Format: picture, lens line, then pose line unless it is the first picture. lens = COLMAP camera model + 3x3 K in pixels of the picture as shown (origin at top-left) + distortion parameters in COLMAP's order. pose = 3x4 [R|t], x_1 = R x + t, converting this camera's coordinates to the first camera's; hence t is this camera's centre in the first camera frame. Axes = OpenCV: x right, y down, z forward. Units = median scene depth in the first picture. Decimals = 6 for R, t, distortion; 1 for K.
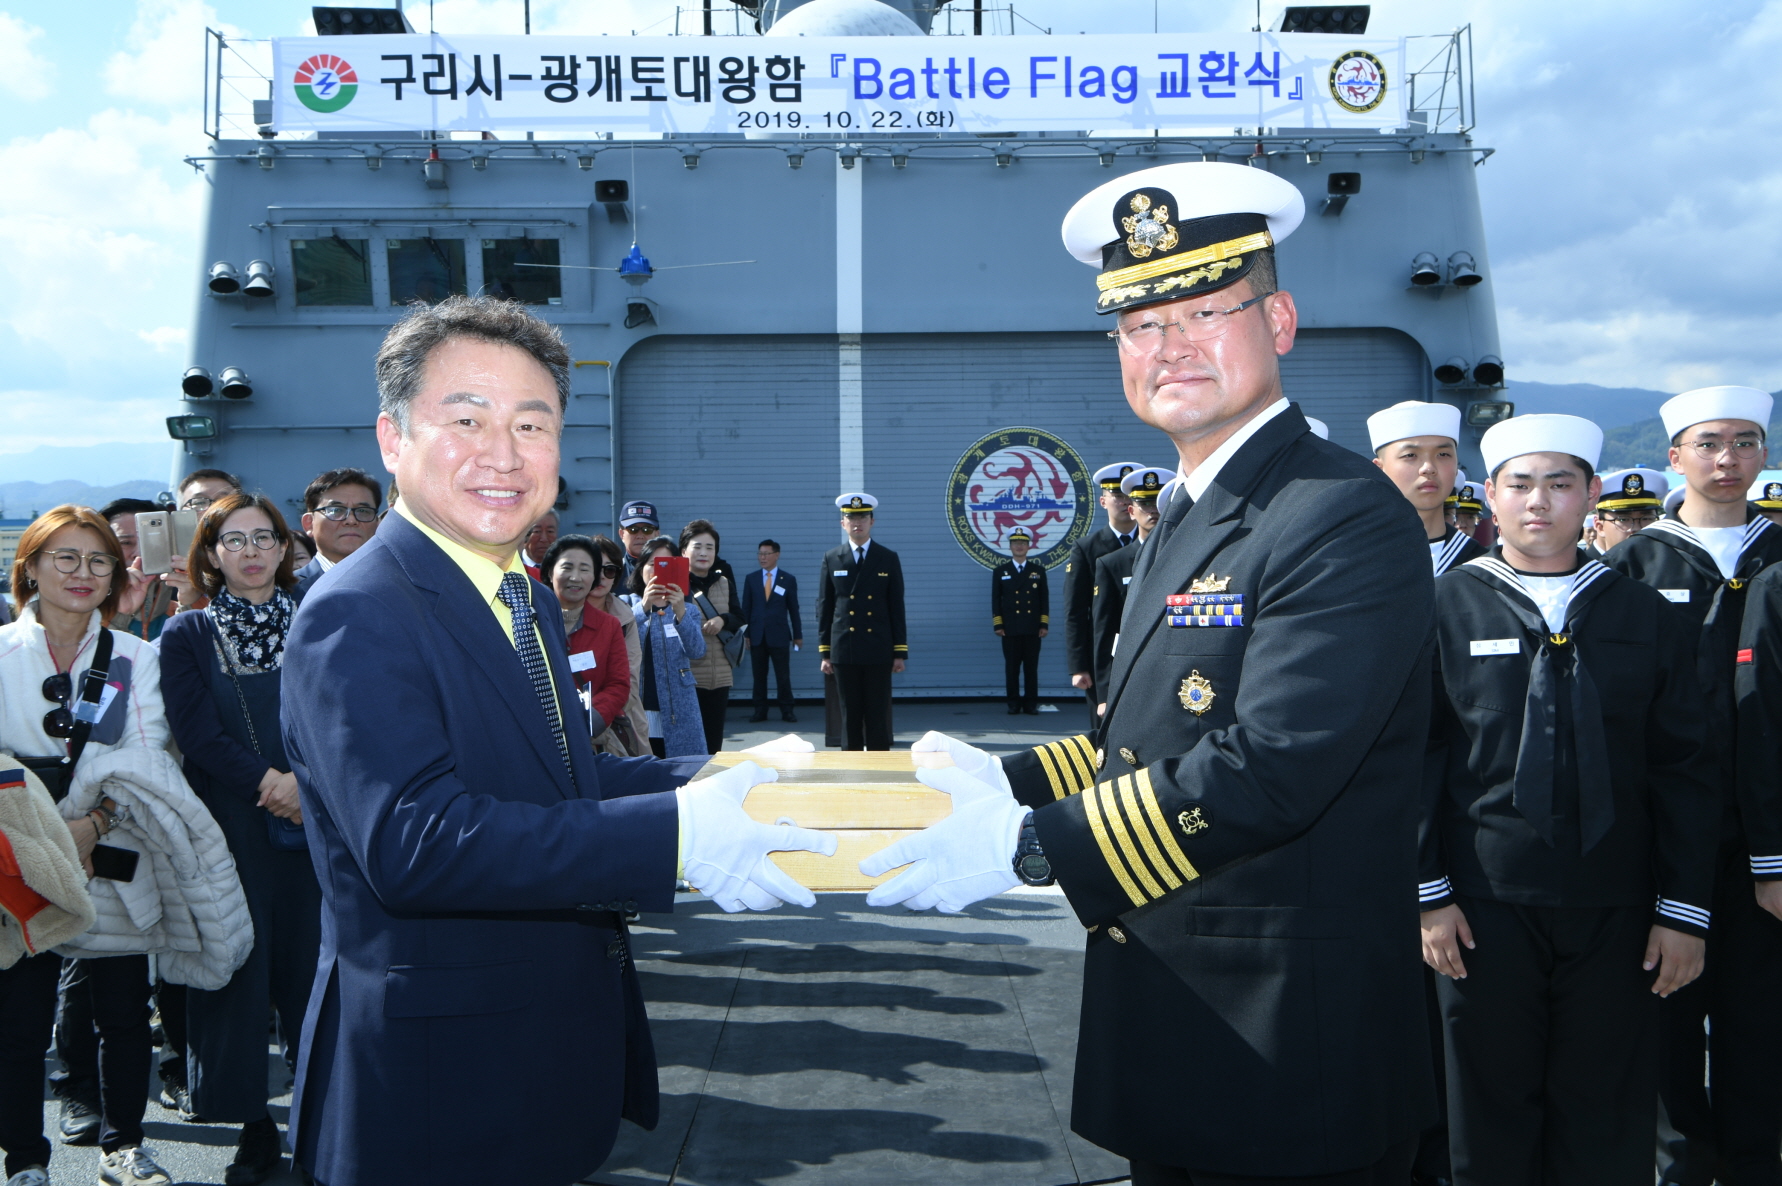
lens RADIAL K [[2031.7, 0, 908.2], [0, 2031.7, 585.6], [0, 0, 1]] dist [0.080804, 0.000000]
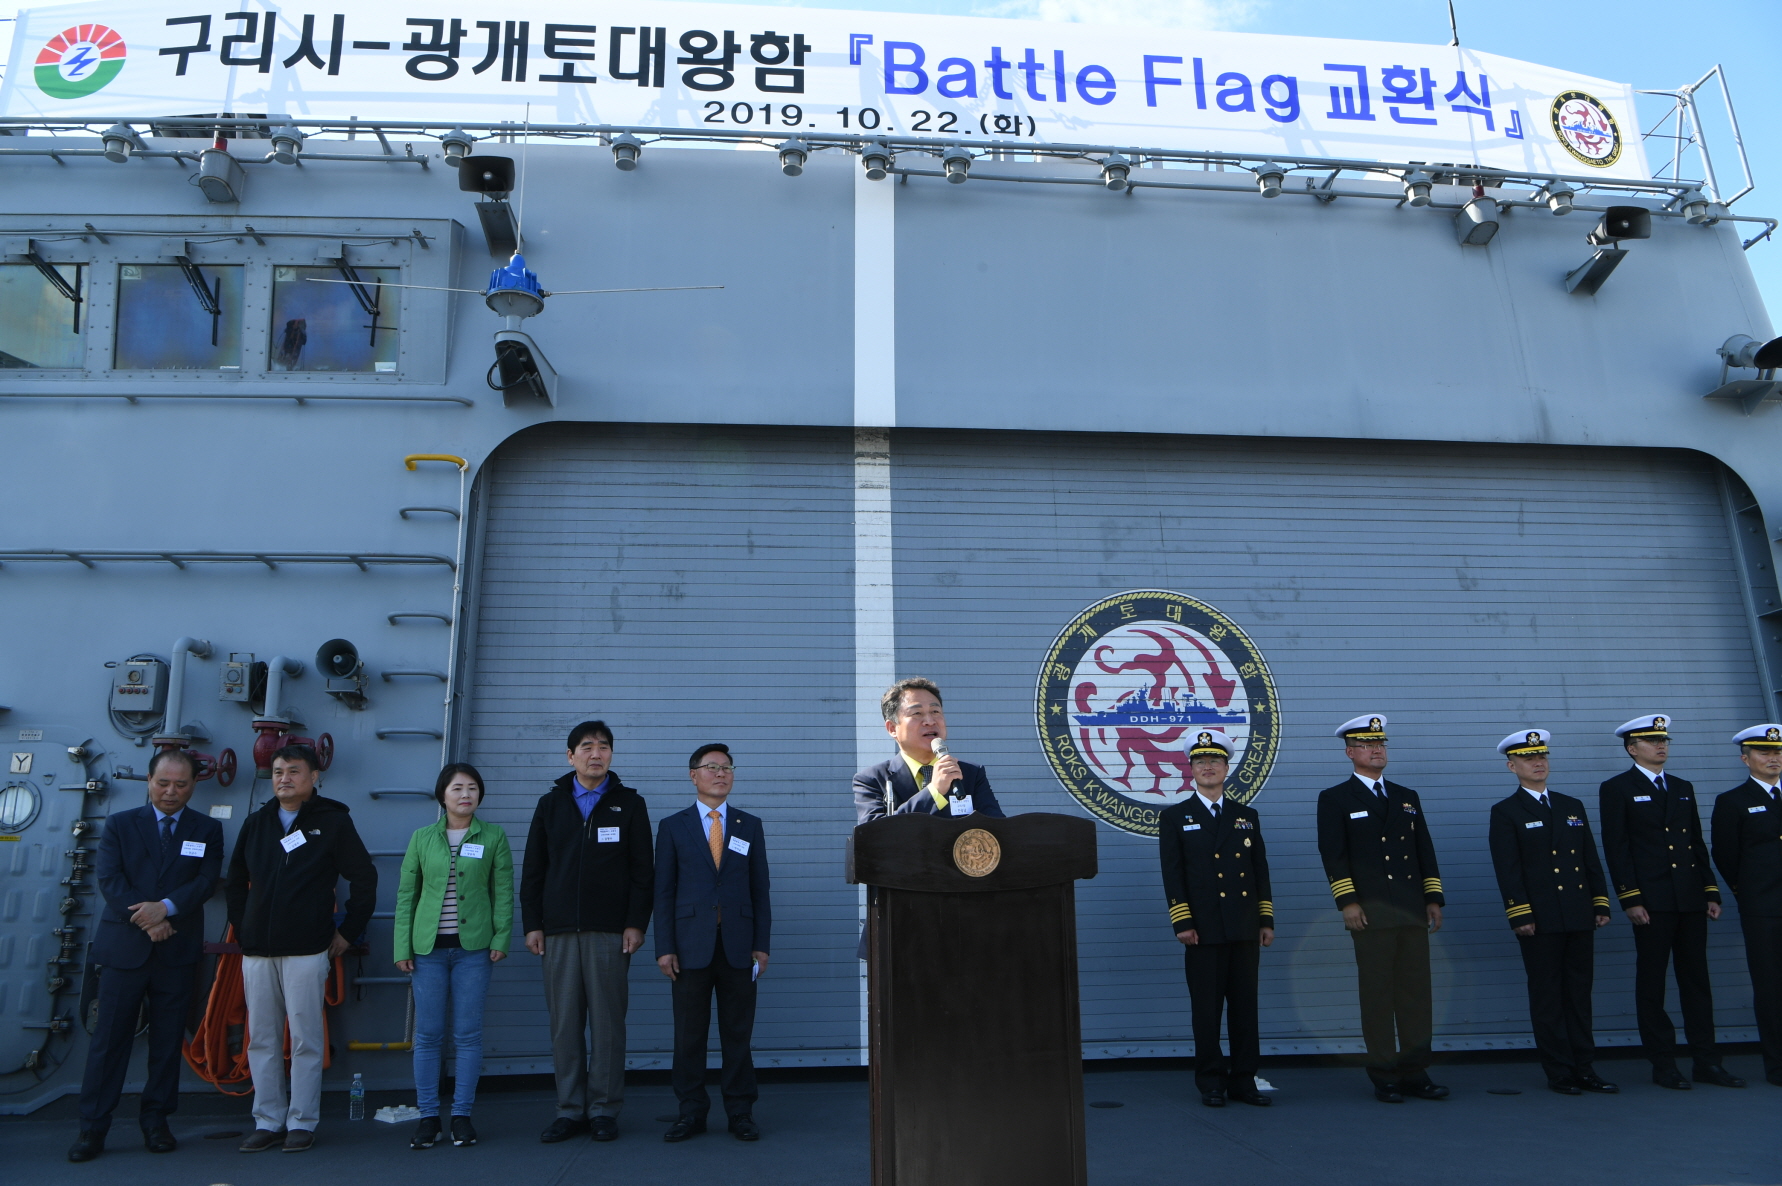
lens RADIAL K [[1242.4, 0, 908.6], [0, 1242.4, 593.1], [0, 0, 1]] dist [-0.072714, 0.009878]
pose [[0.998072, 0.012358, 0.060819, -0.040489], [0.003603, 0.966784, -0.255568, 0.017477], [-0.061957, 0.255294, 0.964876, 0.656914]]
